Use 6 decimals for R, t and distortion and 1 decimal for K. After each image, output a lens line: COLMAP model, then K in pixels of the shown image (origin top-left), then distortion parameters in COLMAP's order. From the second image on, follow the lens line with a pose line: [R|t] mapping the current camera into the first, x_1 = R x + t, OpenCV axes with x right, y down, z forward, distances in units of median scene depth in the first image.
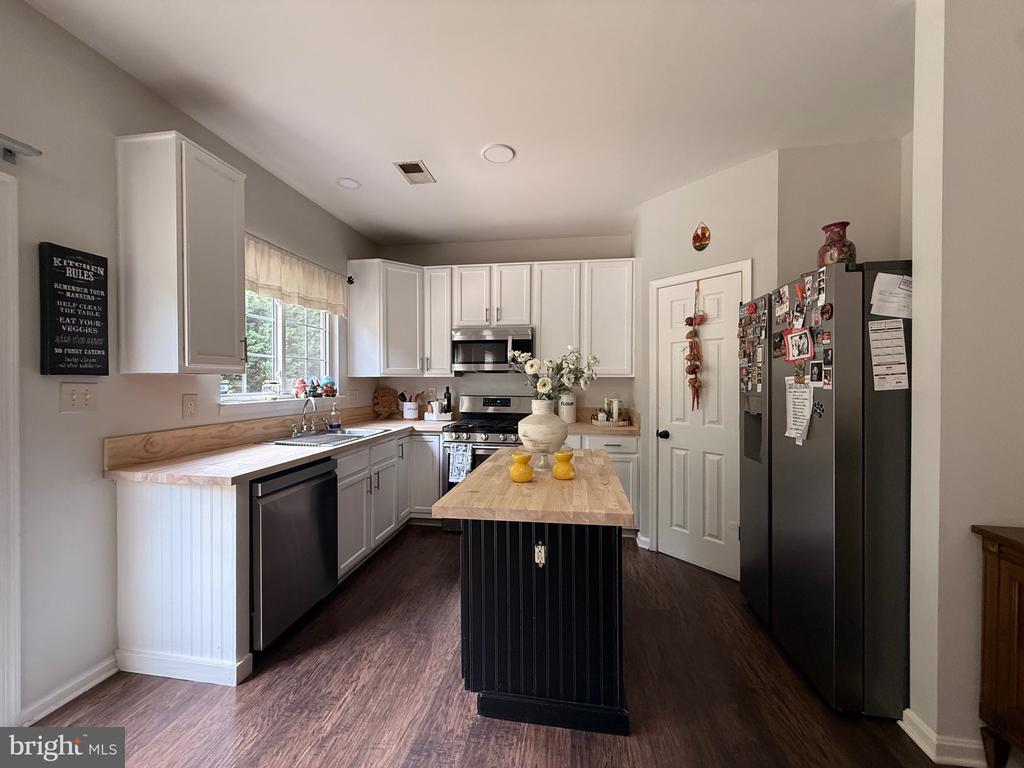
lens RADIAL K [[406.8, 0, 513.5], [0, 406.8, 383.2], [0, 0, 1]] dist [0.000148, 0.000101]
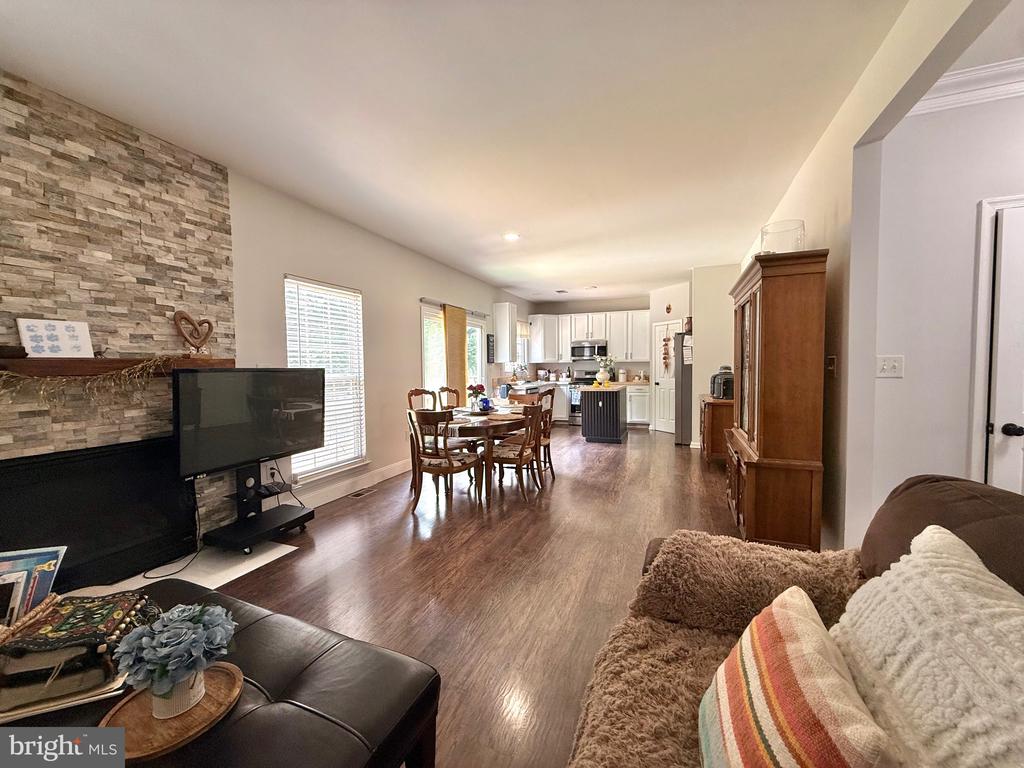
lens RADIAL K [[406.8, 0, 514.5], [0, 406.8, 387.0], [0, 0, 1]] dist [0.000148, 0.000101]
pose [[0.973558, 0.001686, -0.228432, 0.068142], [0.008472, 0.999018, 0.043484, 0.022839], [0.228281, -0.044269, 0.972588, -1.402810]]
